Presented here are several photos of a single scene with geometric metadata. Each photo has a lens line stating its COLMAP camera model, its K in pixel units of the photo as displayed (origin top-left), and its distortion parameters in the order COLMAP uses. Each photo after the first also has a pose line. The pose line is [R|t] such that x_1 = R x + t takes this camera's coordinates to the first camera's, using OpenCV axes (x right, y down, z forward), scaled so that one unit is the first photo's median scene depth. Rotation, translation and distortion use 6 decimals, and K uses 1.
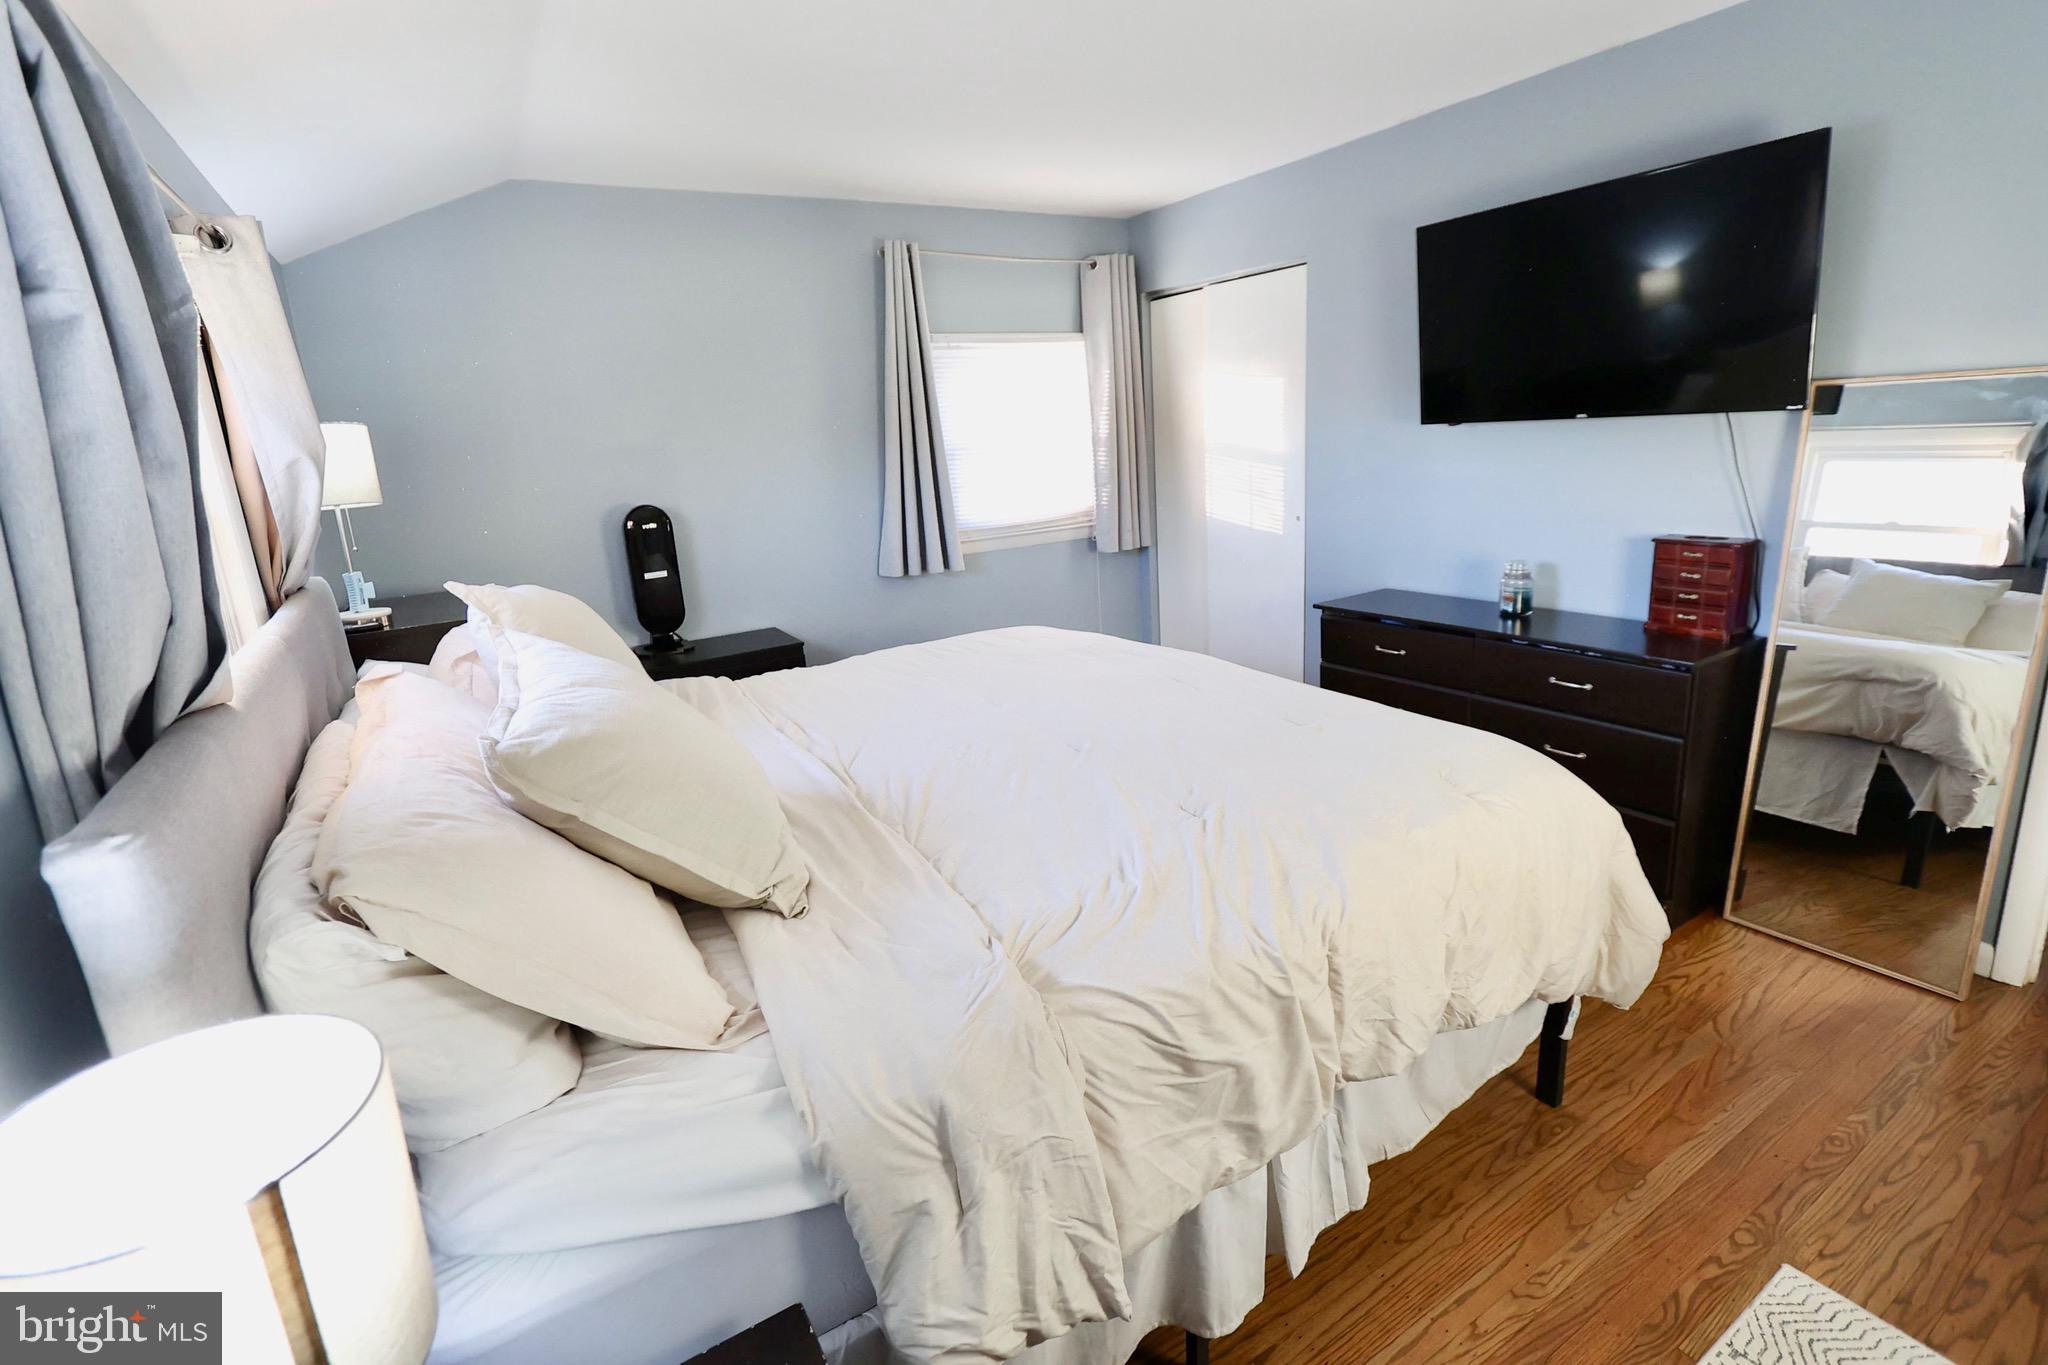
lens RADIAL K [[938.6, 0, 1014.7], [0, 938.6, 665.3], [0, 0, 1]] dist [-0.013709, 0.001012]
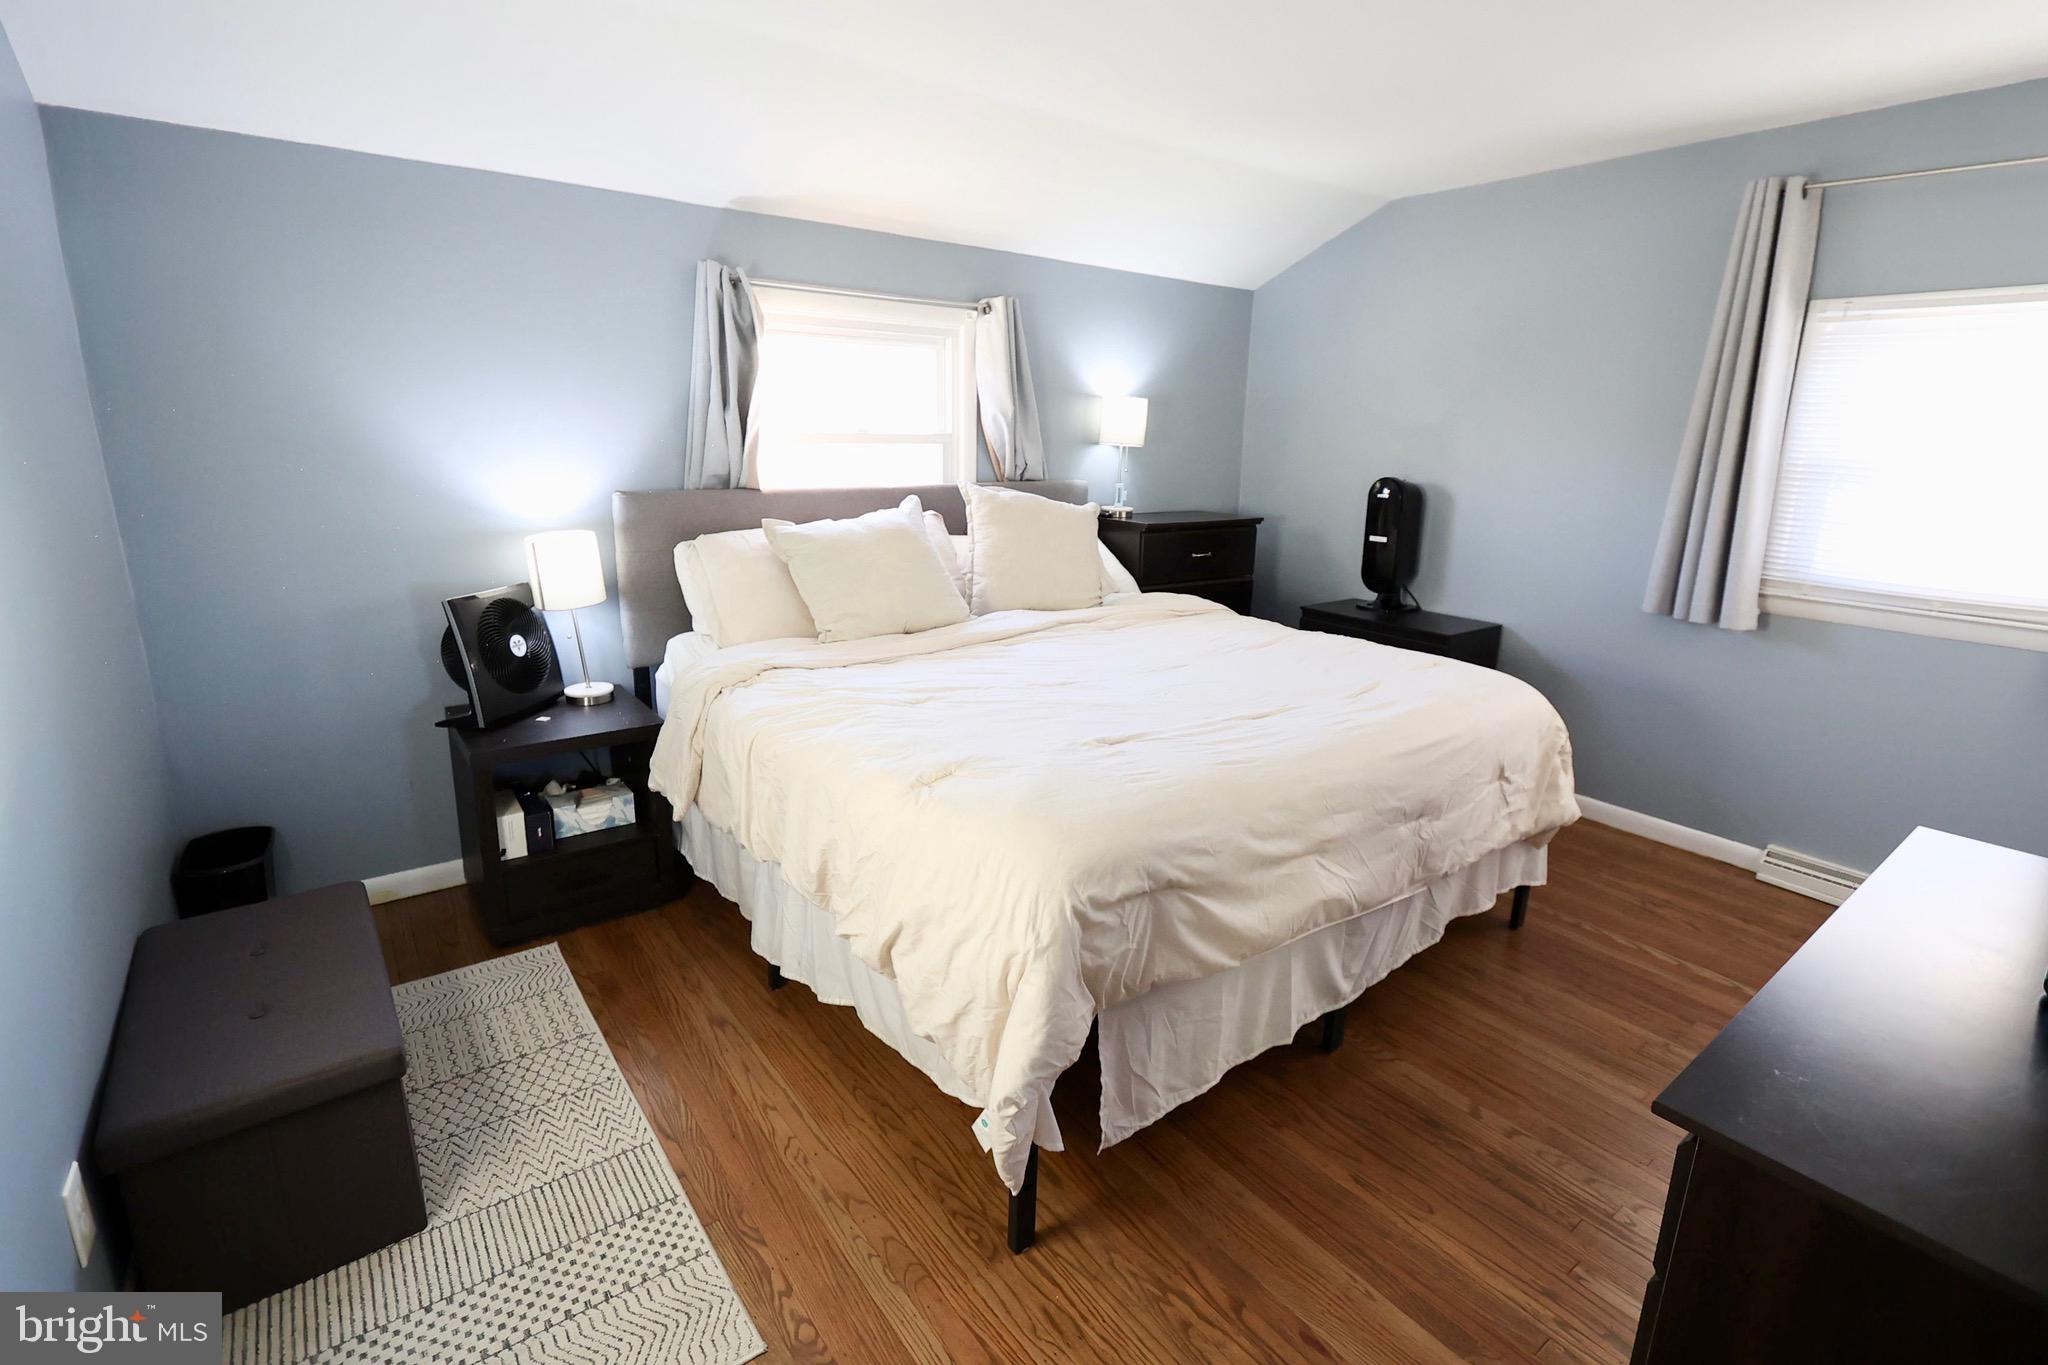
lens RADIAL K [[938.6, 0, 1014.7], [0, 938.6, 665.3], [0, 0, 1]] dist [-0.013709, 0.001012]
pose [[0.095869, 0.301469, -0.948644, 1.502404], [-0.268197, 0.925612, 0.267045, -0.304291], [0.958582, 0.228822, 0.169590, 0.898804]]
